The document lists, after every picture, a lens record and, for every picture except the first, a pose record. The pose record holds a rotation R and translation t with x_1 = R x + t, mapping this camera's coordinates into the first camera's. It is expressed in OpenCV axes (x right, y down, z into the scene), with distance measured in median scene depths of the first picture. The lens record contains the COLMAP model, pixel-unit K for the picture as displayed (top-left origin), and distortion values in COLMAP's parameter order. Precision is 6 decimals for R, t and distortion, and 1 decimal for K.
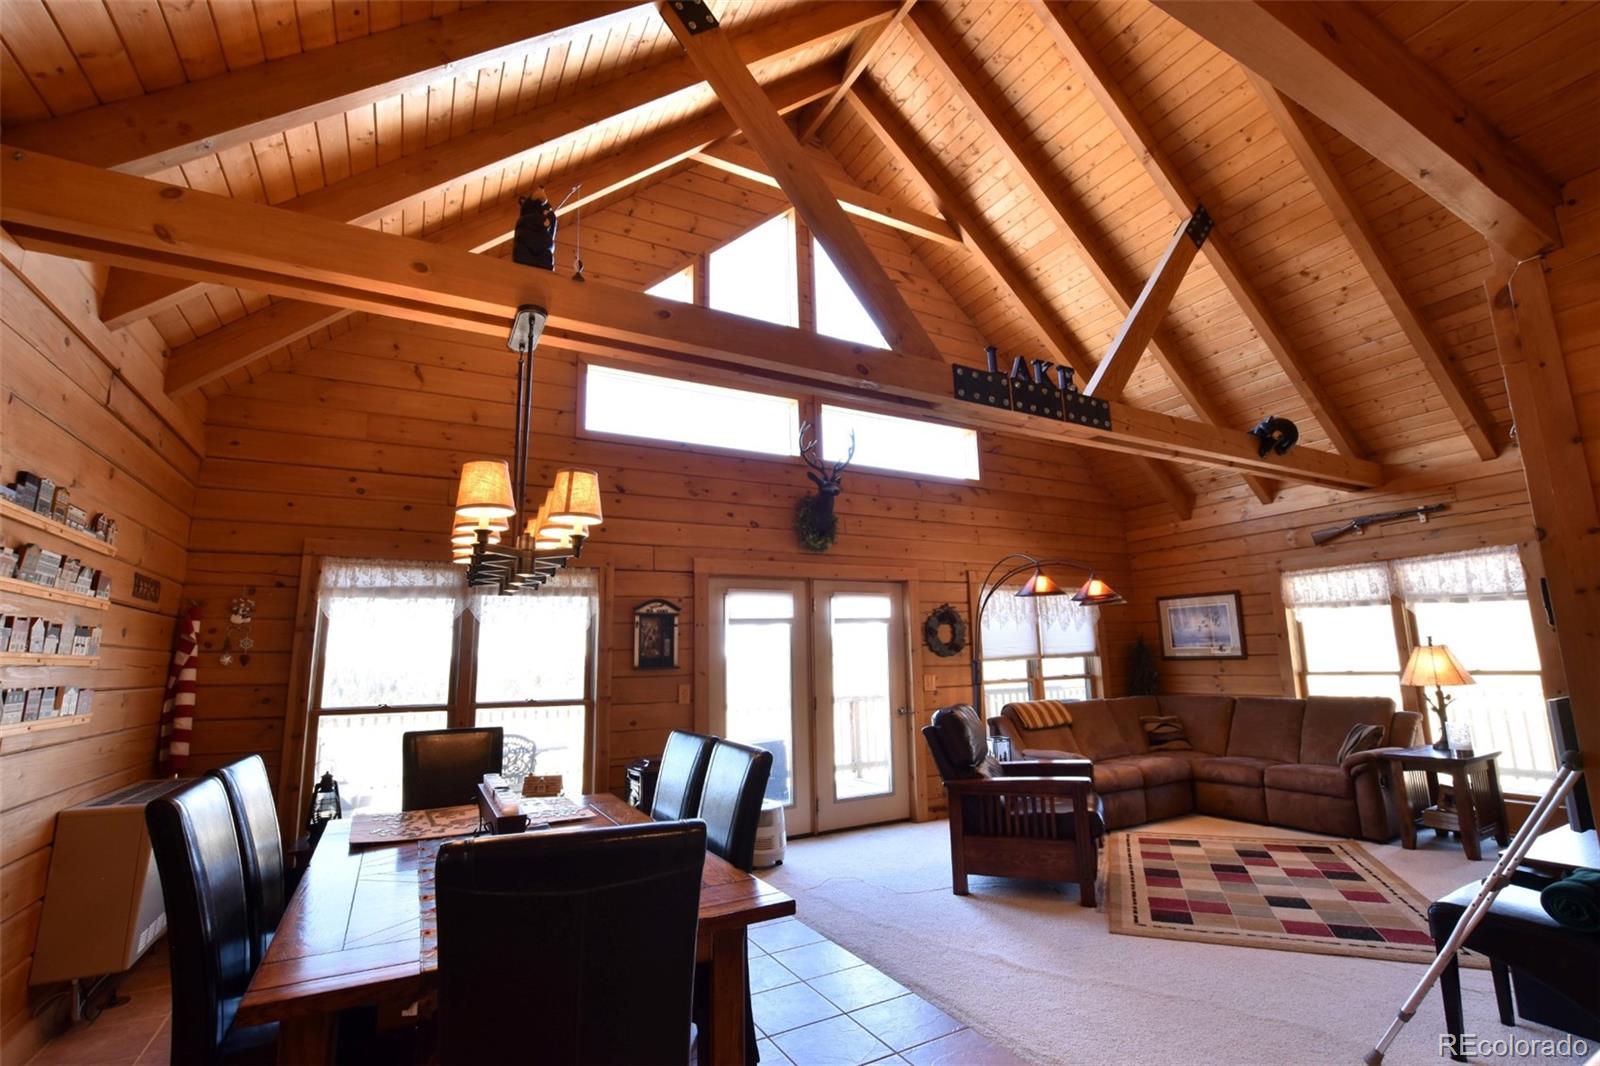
lens RADIAL K [[704.7, 0, 799.8], [0, 704.7, 534.7], [0, 0, 1]] dist [-0.036612, 0.006334]
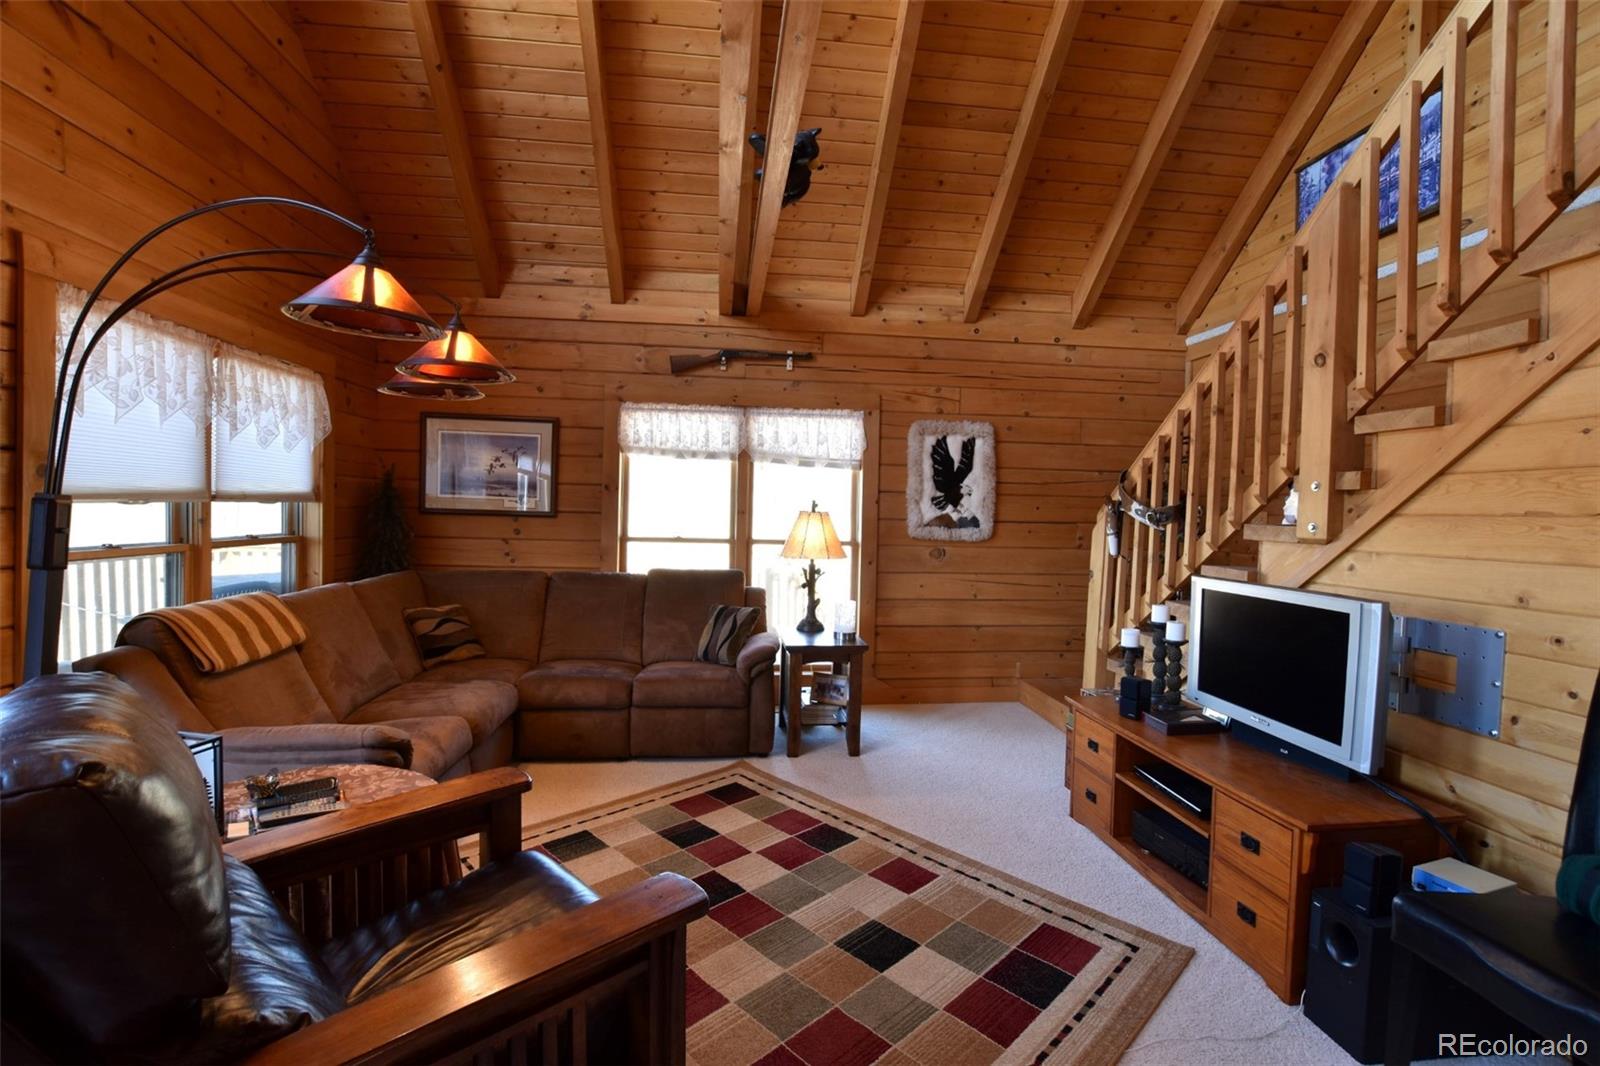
lens RADIAL K [[704.7, 0, 799.4], [0, 704.7, 537.6], [0, 0, 1]] dist [-0.036612, 0.006334]
pose [[0.378928, -0.000785, 0.925426, 0.100411], [-0.196571, 0.977112, 0.081318, 0.115301], [-0.904308, -0.212726, 0.370100, 0.630914]]
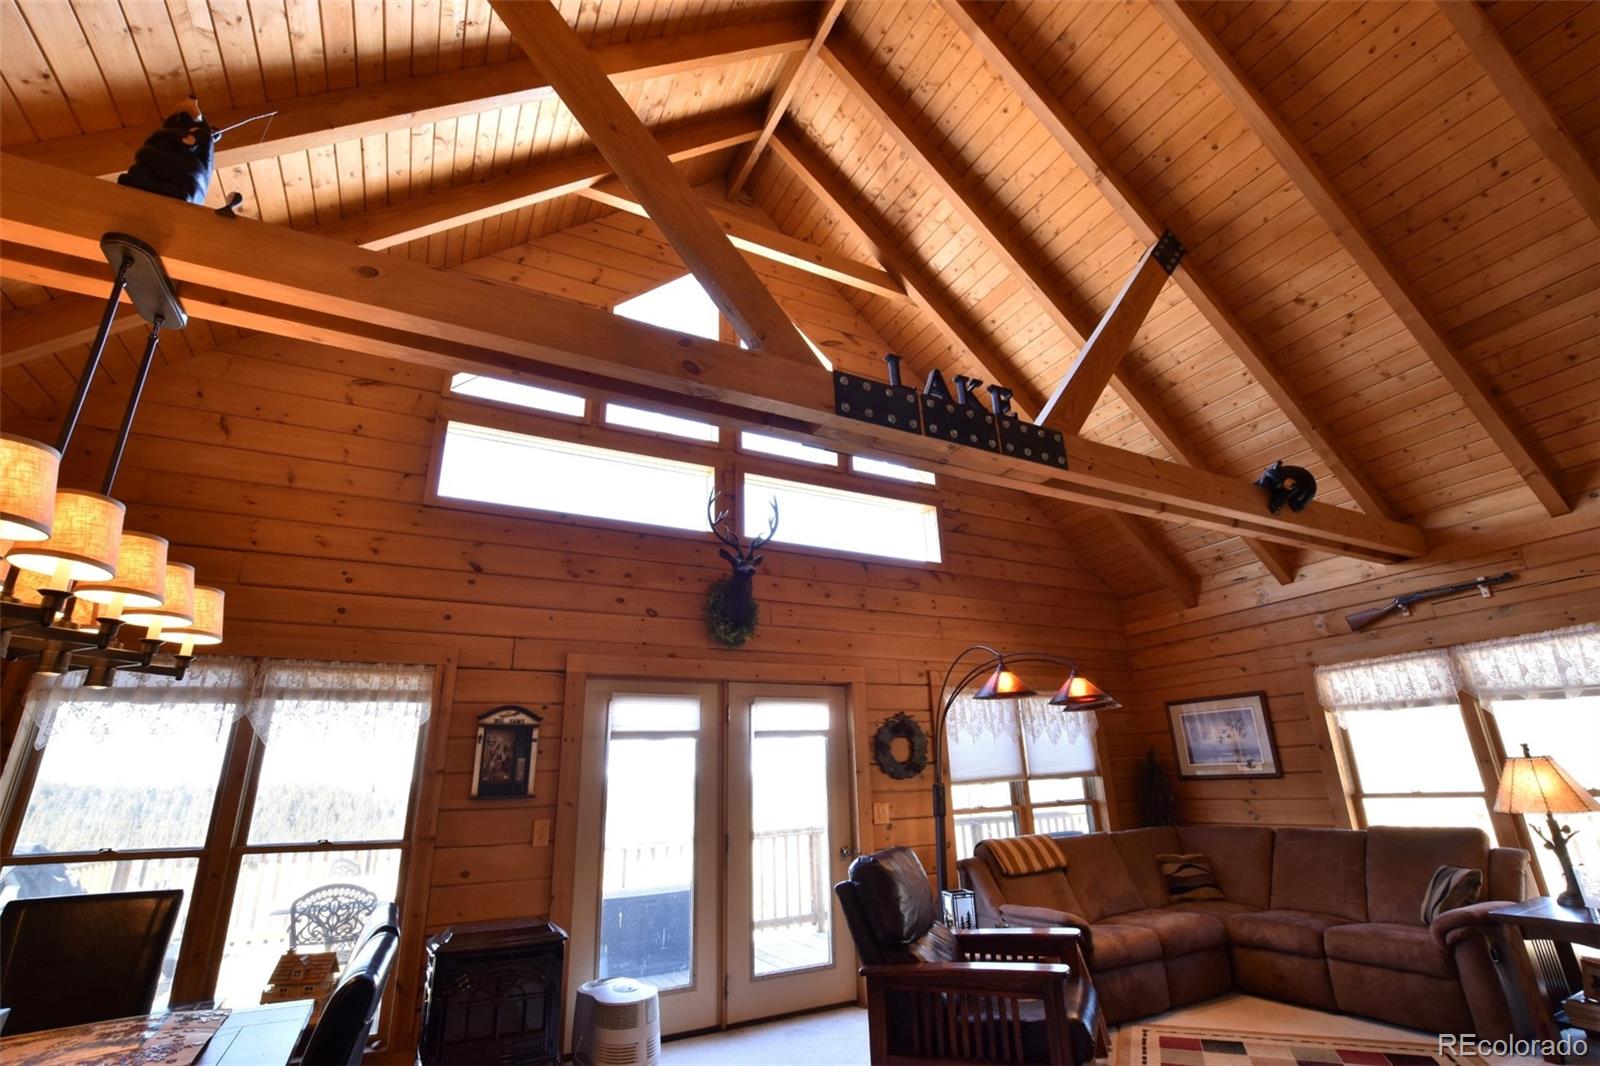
lens RADIAL K [[704.7, 0, 798.9], [0, 704.7, 534.9], [0, 0, 1]] dist [-0.036612, 0.006334]
pose [[0.999774, -0.013370, -0.016503, 0.125146], [0.010555, 0.987021, -0.160245, 0.029809], [0.018431, 0.160035, 0.986939, 0.193827]]
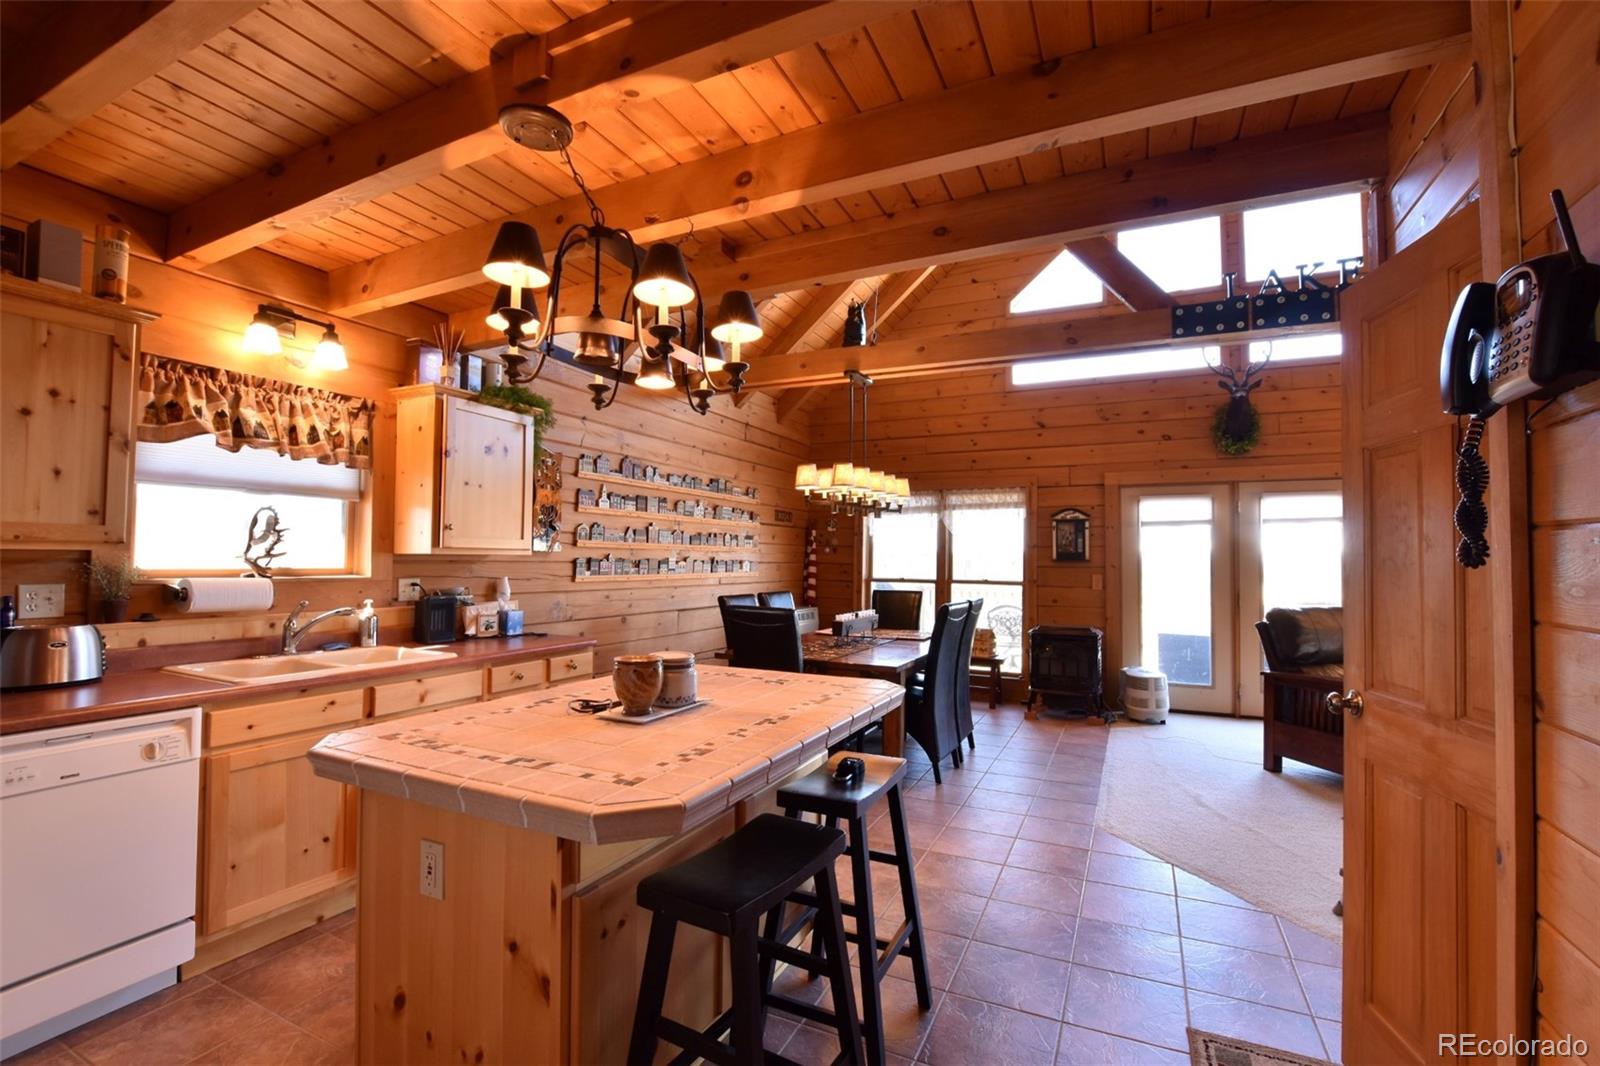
lens RADIAL K [[704.7, 0, 801.1], [0, 704.7, 534.3], [0, 0, 1]] dist [-0.036612, 0.006334]
pose [[0.582357, 0.001244, -0.812932, 0.517722], [0.121172, 0.988695, 0.088317, -0.031978], [0.803851, -0.149937, 0.575623, -0.131880]]
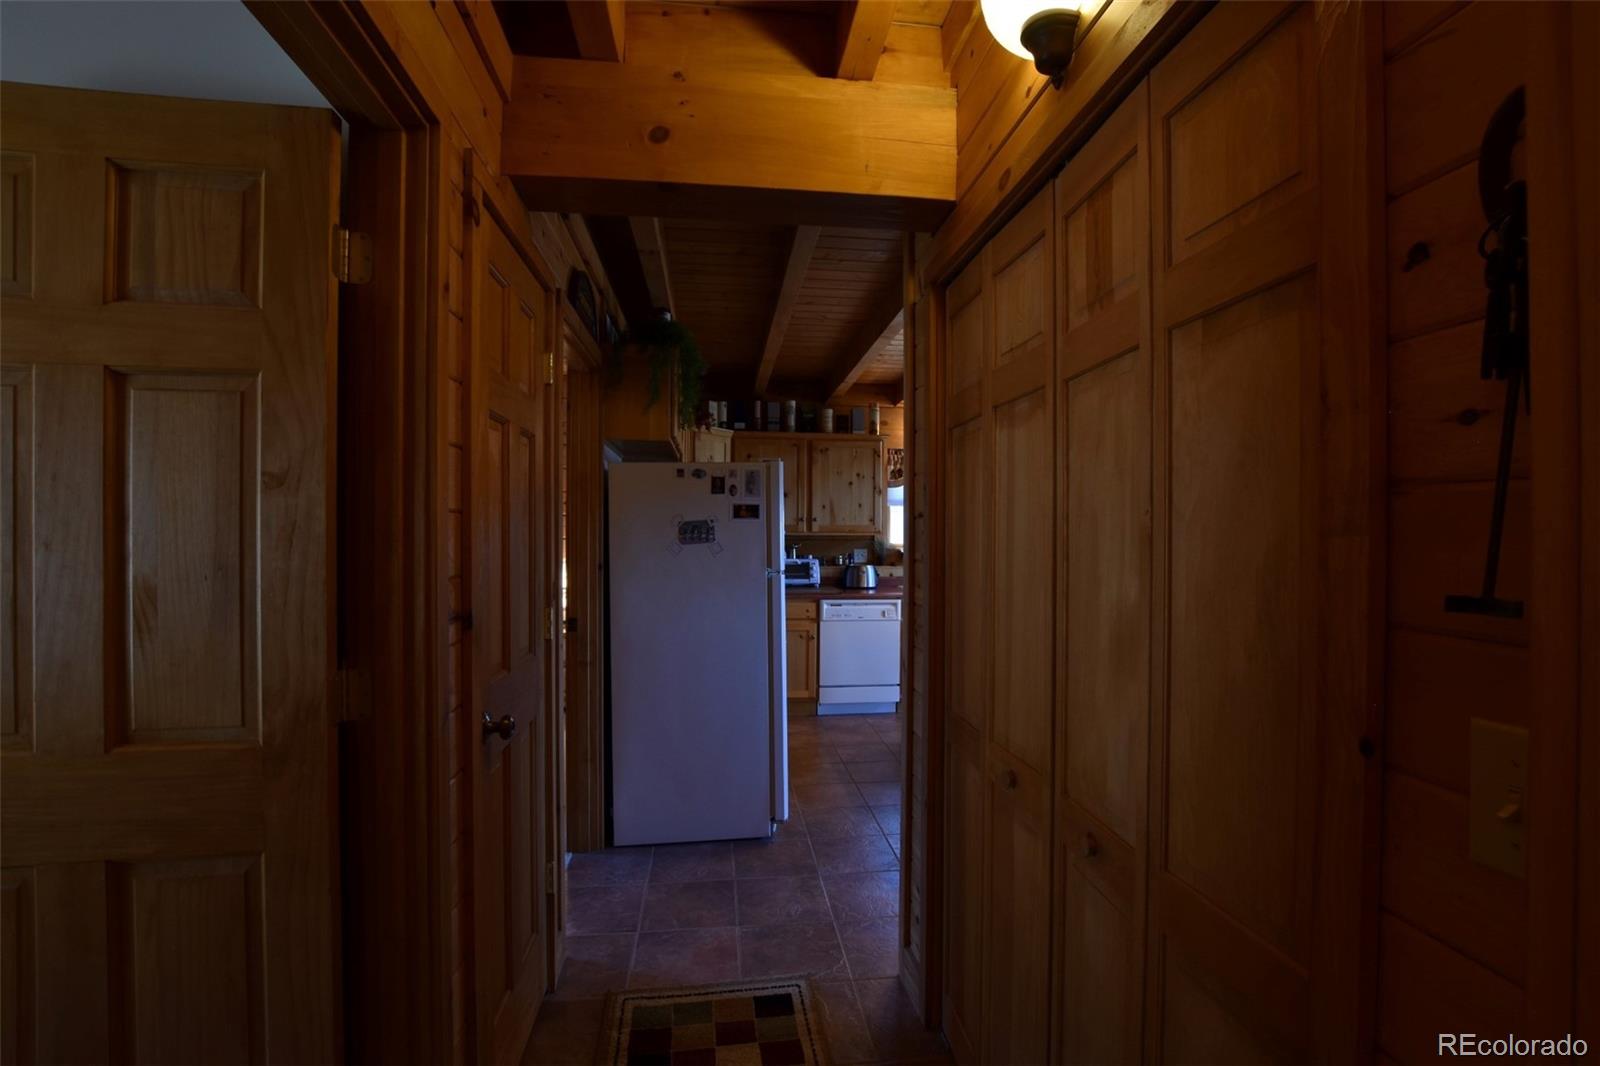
lens RADIAL K [[704.7, 0, 803.3], [0, 704.7, 535.6], [0, 0, 1]] dist [-0.036612, 0.006334]
pose [[-0.372185, 0.023844, -0.927852, 0.978147], [0.169225, 0.984657, -0.042577, -0.008807], [0.912601, -0.172863, -0.370510, 0.067780]]
